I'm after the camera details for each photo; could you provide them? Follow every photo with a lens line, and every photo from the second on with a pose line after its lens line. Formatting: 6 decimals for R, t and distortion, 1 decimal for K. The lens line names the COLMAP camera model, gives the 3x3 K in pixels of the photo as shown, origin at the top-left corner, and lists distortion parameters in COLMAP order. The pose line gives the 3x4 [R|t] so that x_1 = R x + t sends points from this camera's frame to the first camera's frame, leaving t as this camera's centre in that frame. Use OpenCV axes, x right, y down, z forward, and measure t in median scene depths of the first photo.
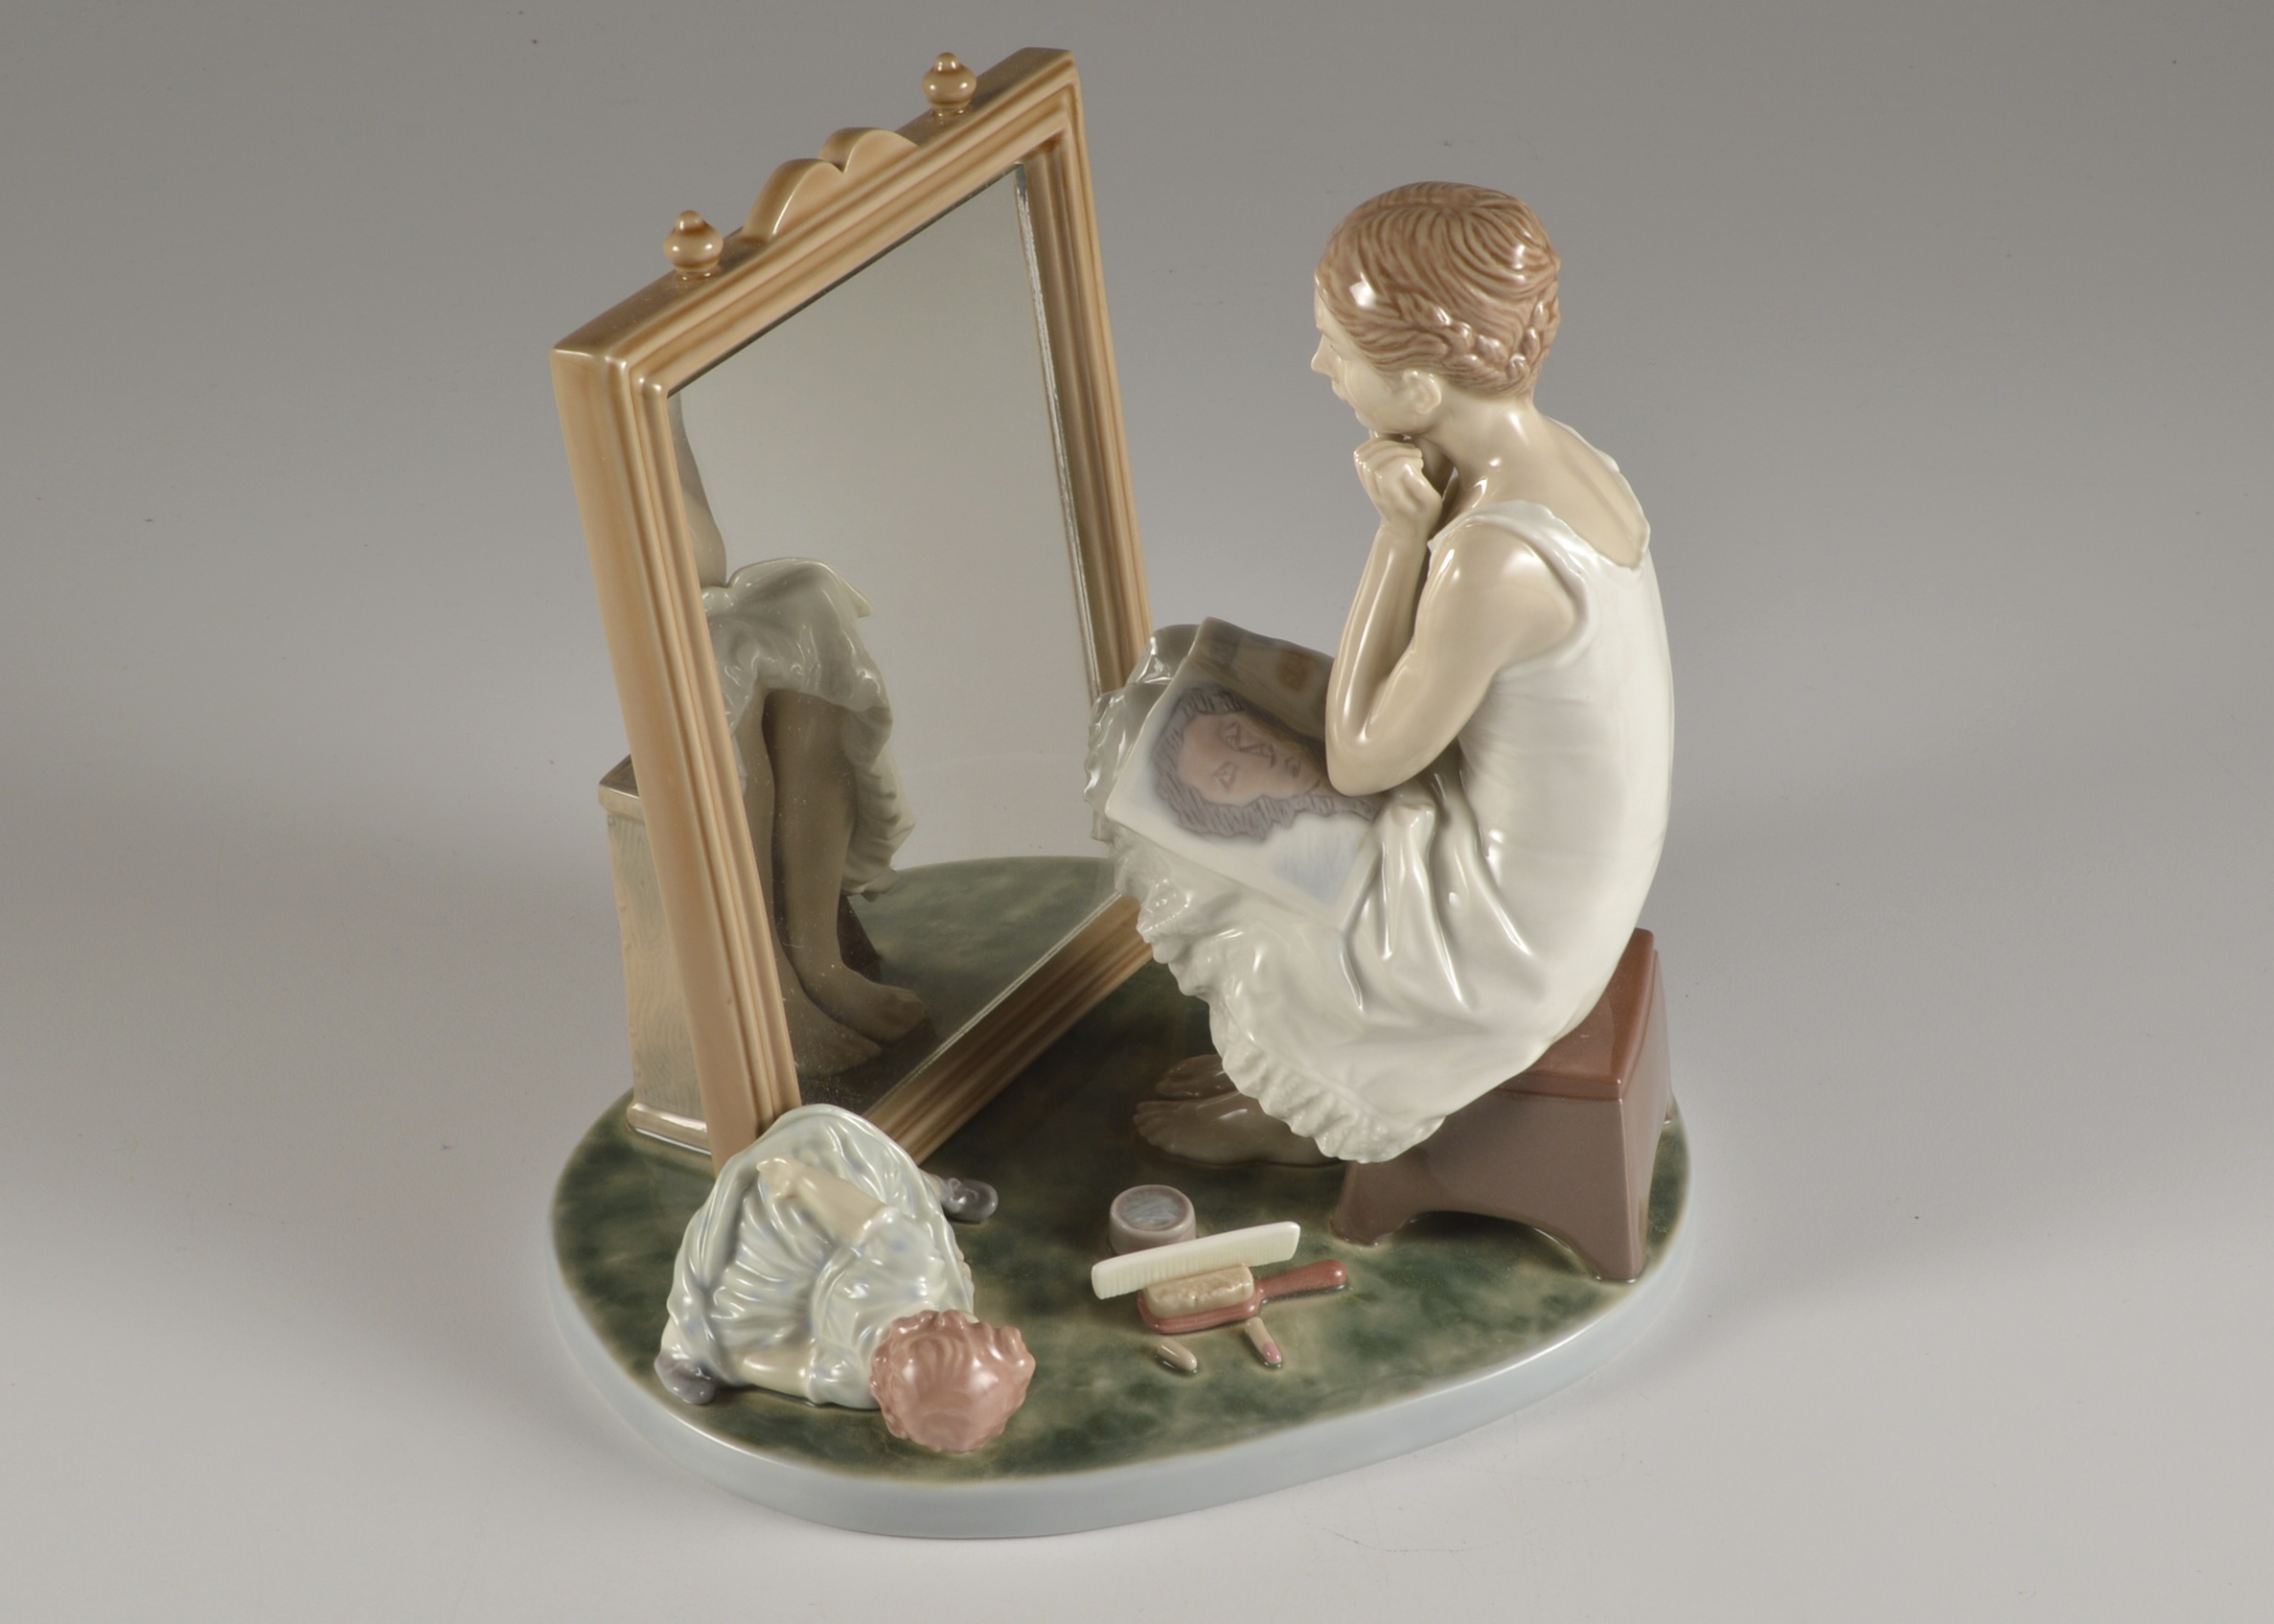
lens RADIAL K [[4975.9, 0, 1135.6], [0, 4975.9, 817.1], [0, 0, 1]] dist [-0.318140, 0.000000]
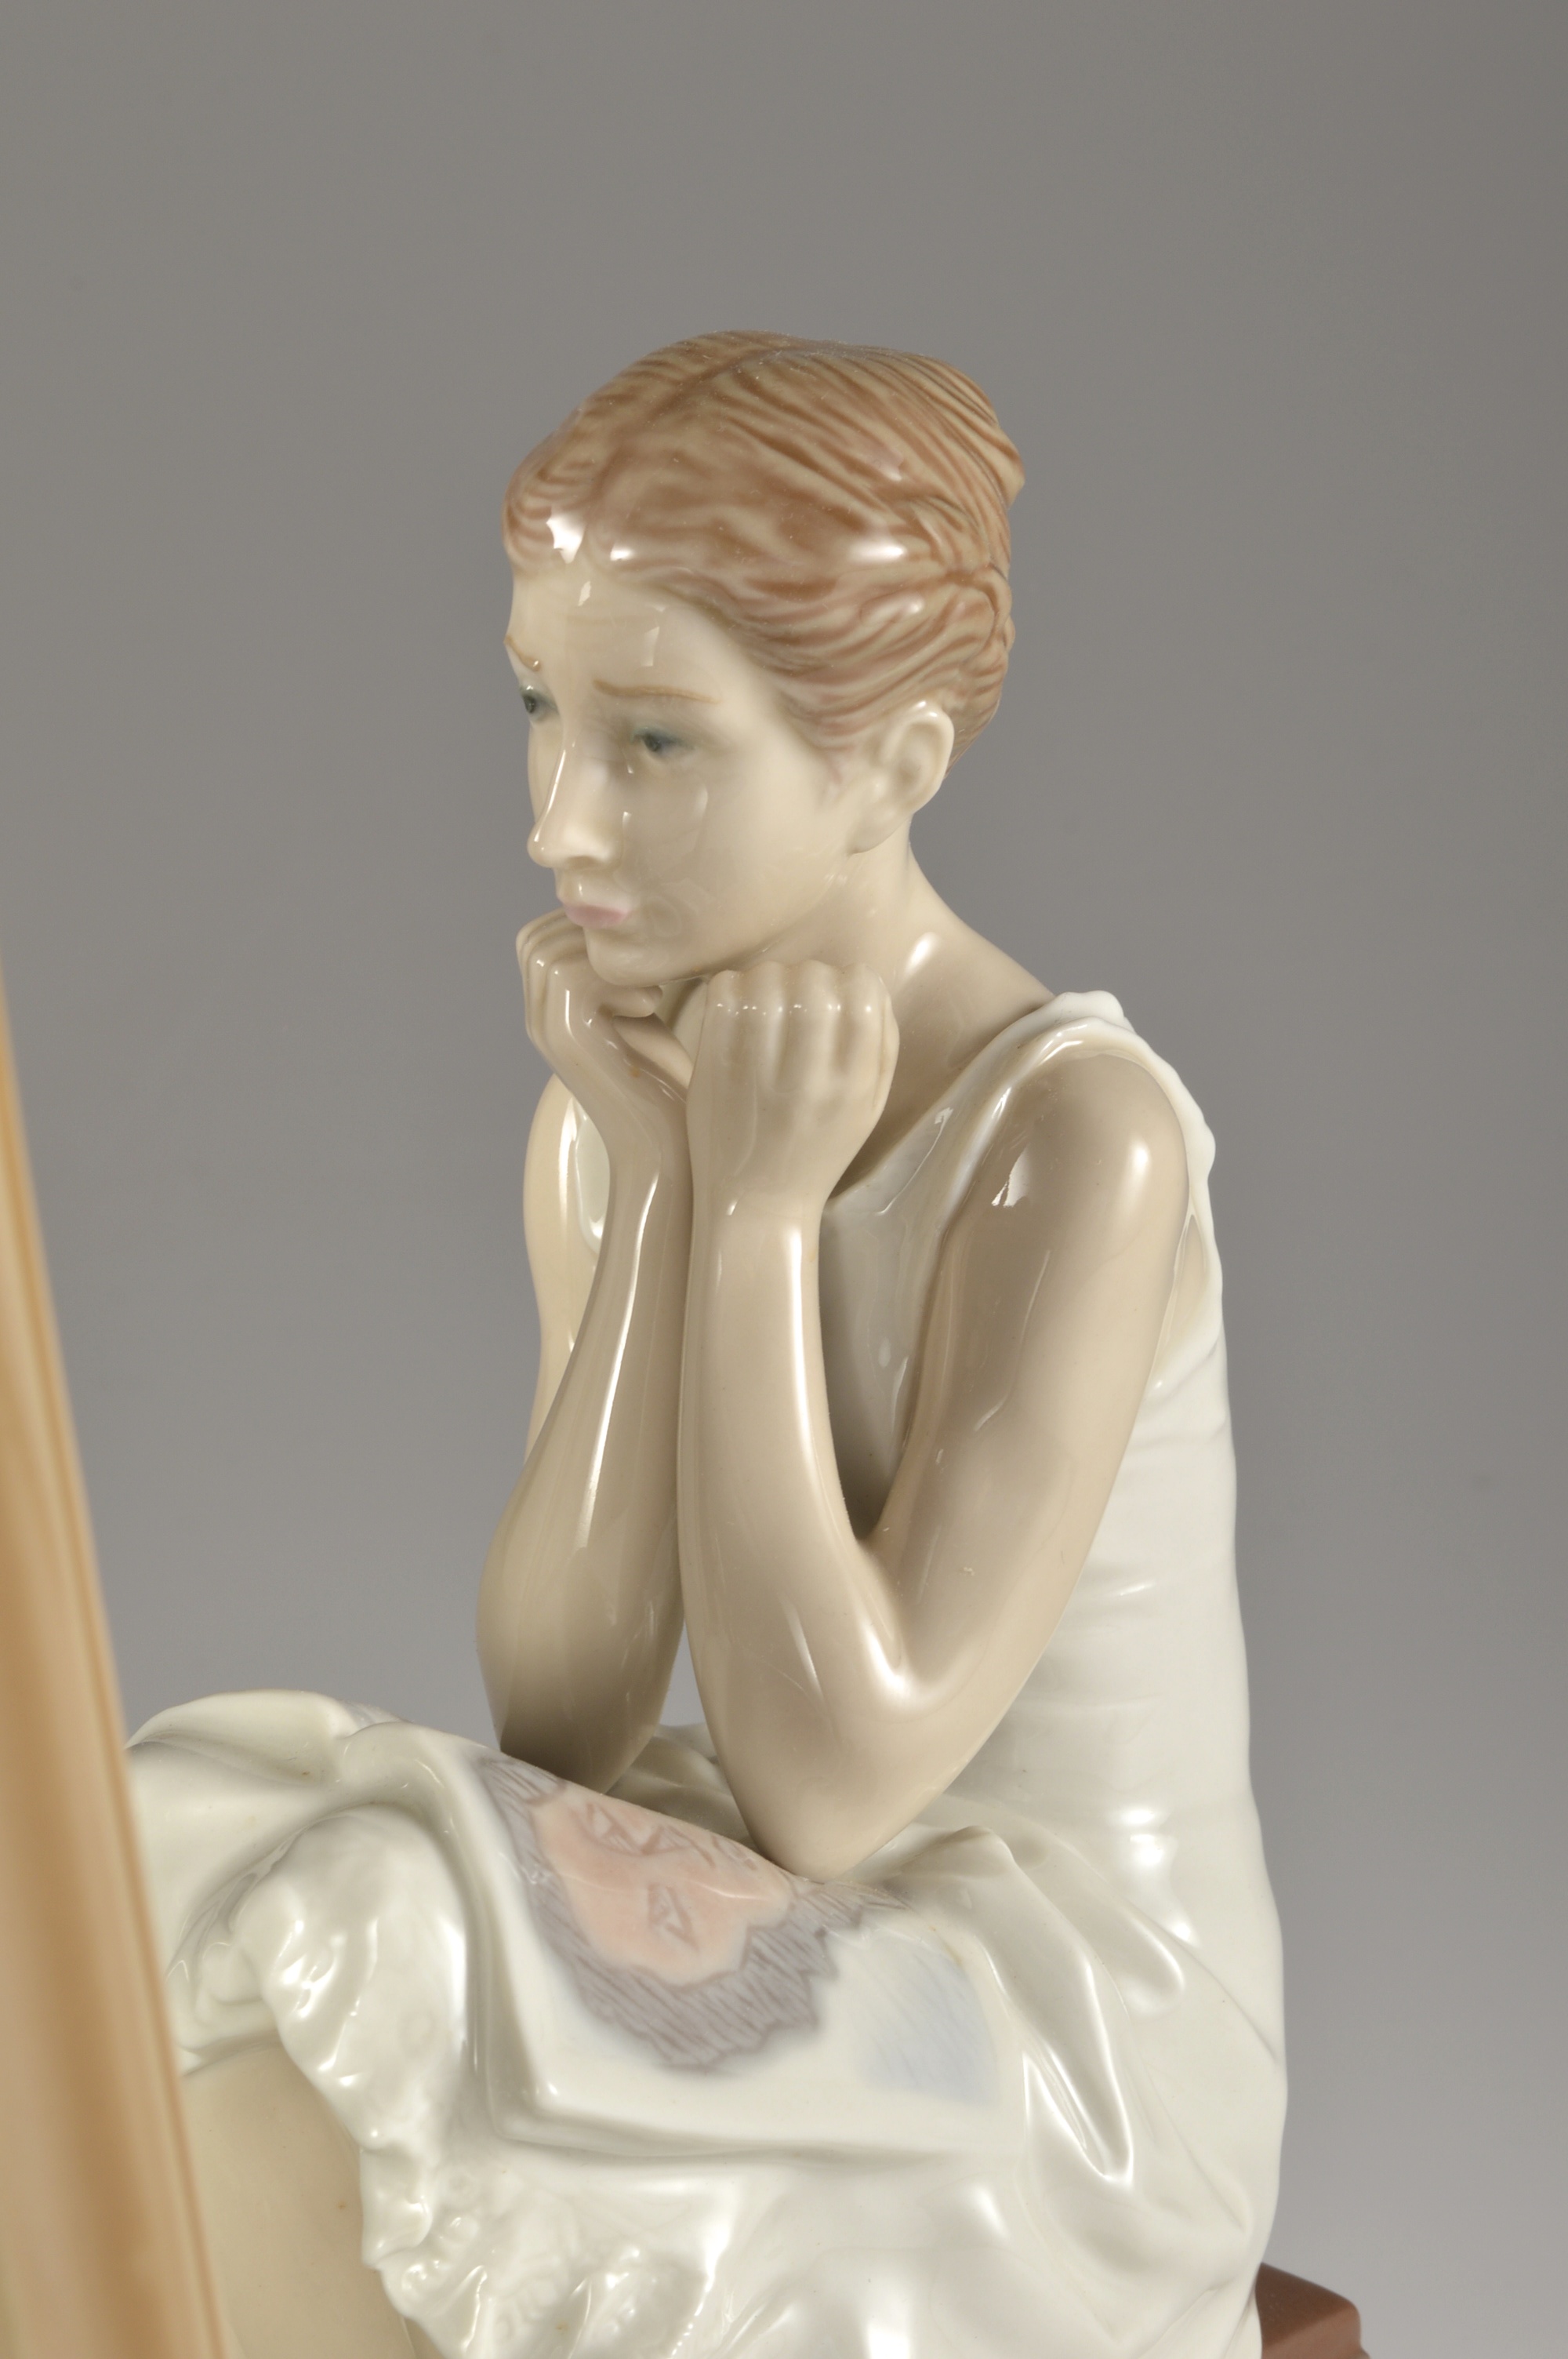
lens RADIAL K [[5269.9, 0, 782.7], [0, 5269.9, 1171.5], [0, 0, 1]] dist [0.016077, 0.000000]
pose [[0.485429, -0.169412, 0.857705, -0.324787], [0.457407, 0.885280, -0.084017, -0.021337], [-0.745076, 0.433105, 0.507230, 0.757420]]
